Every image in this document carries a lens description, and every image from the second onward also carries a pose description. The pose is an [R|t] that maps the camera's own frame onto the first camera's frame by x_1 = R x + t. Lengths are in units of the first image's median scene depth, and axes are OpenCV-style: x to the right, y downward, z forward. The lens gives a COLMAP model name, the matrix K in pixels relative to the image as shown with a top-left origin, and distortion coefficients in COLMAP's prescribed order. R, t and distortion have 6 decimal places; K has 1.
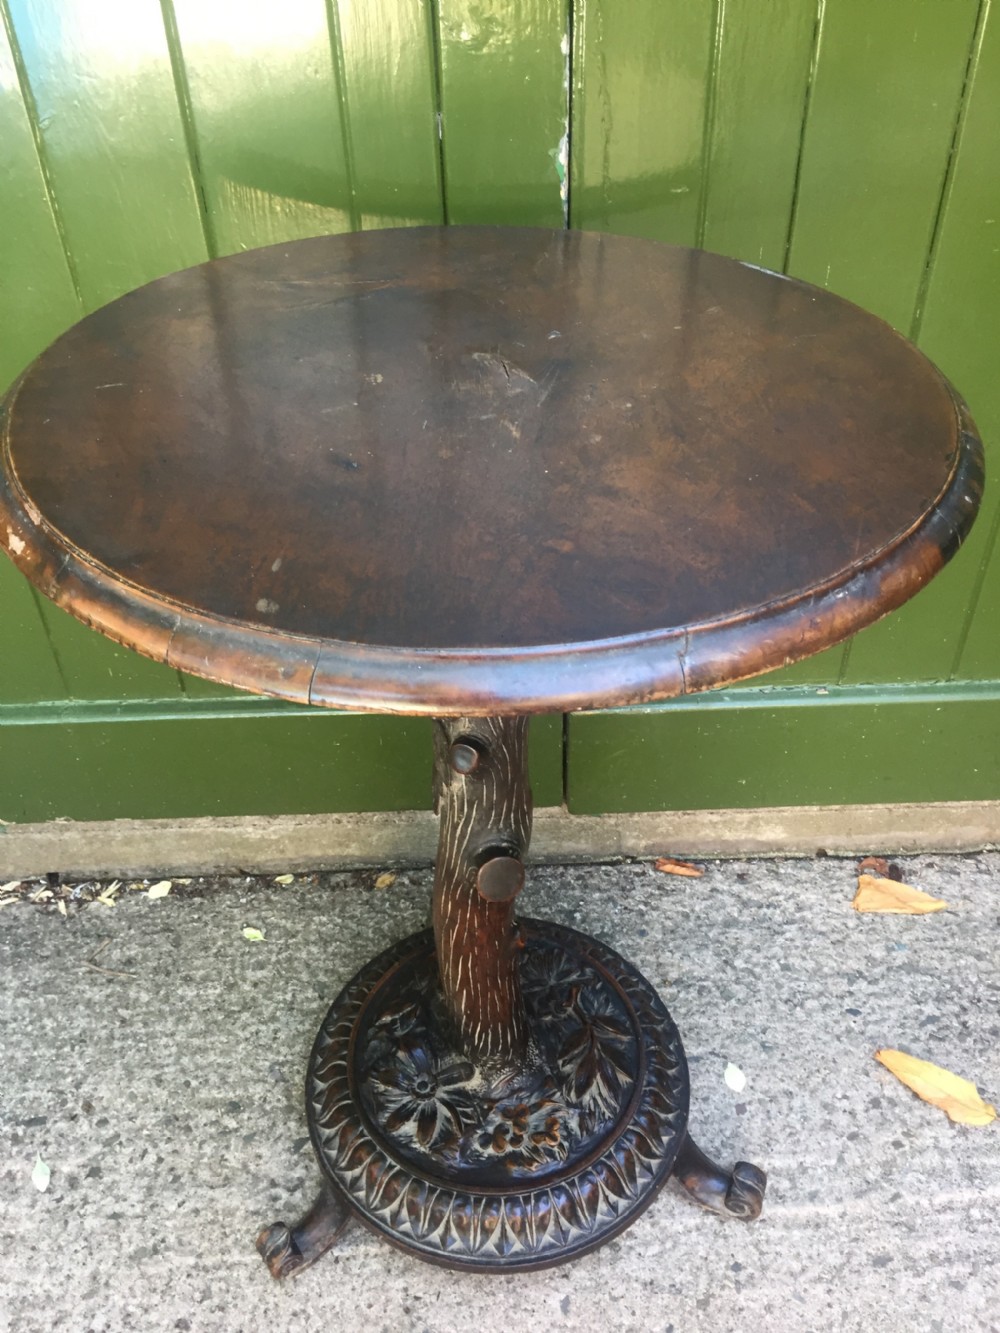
lens RADIAL K [[1153.4, 0, 500.8], [0, 1153.4, 673.5], [0, 0, 1]] dist [0.074307, -0.123779]
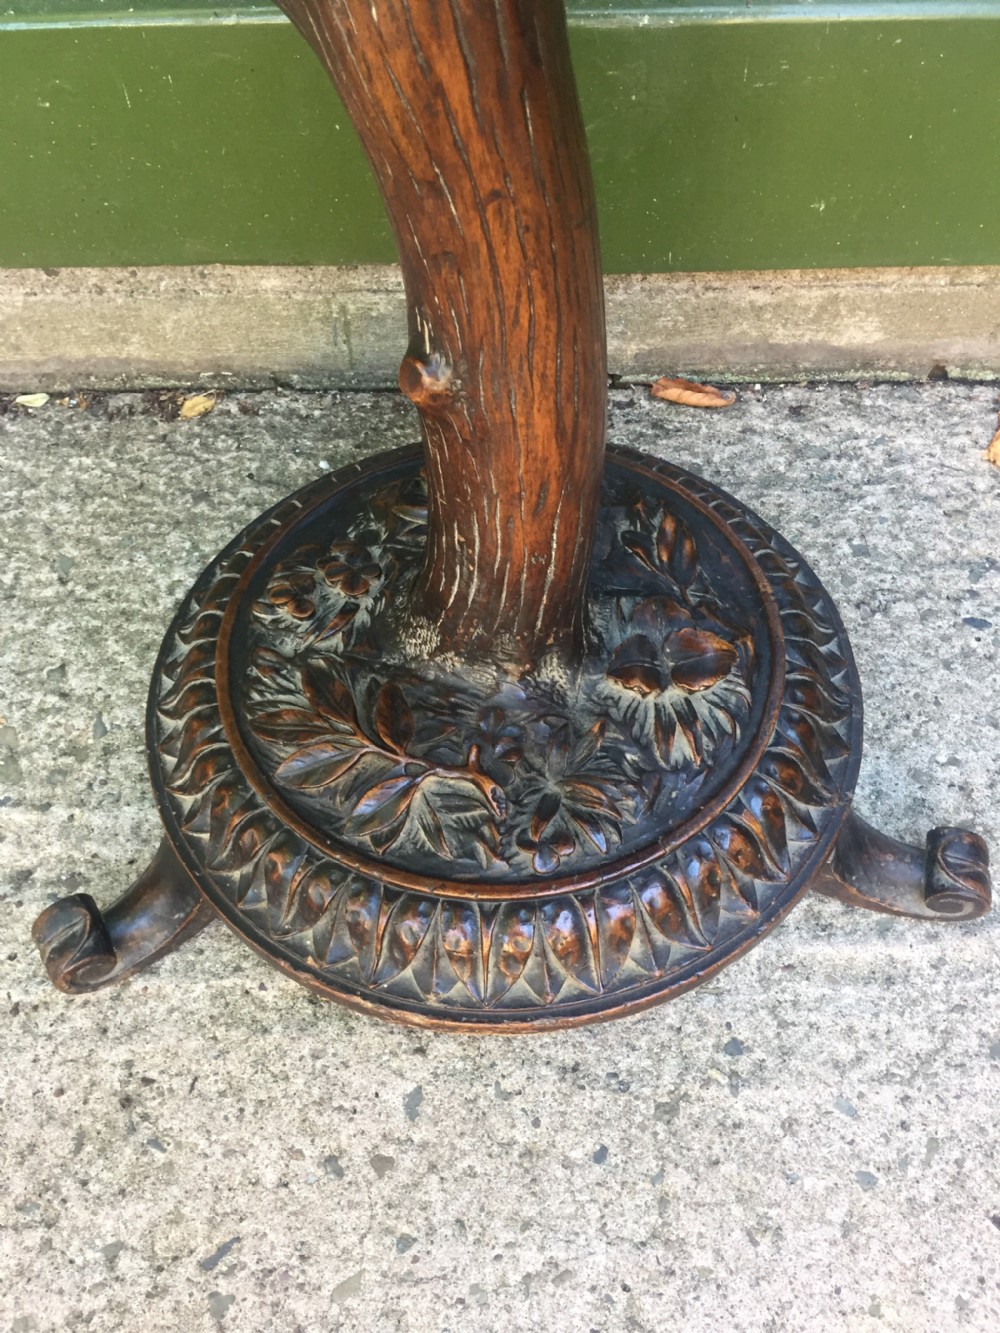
lens RADIAL K [[1153.4, 0, 505.0], [0, 1153.4, 673.0], [0, 0, 1]] dist [0.074307, -0.123779]
pose [[0.999287, 0.027284, -0.026098, 0.090440], [-0.019283, 0.963081, 0.268521, 0.170585], [0.032461, -0.267826, 0.962920, 0.450699]]
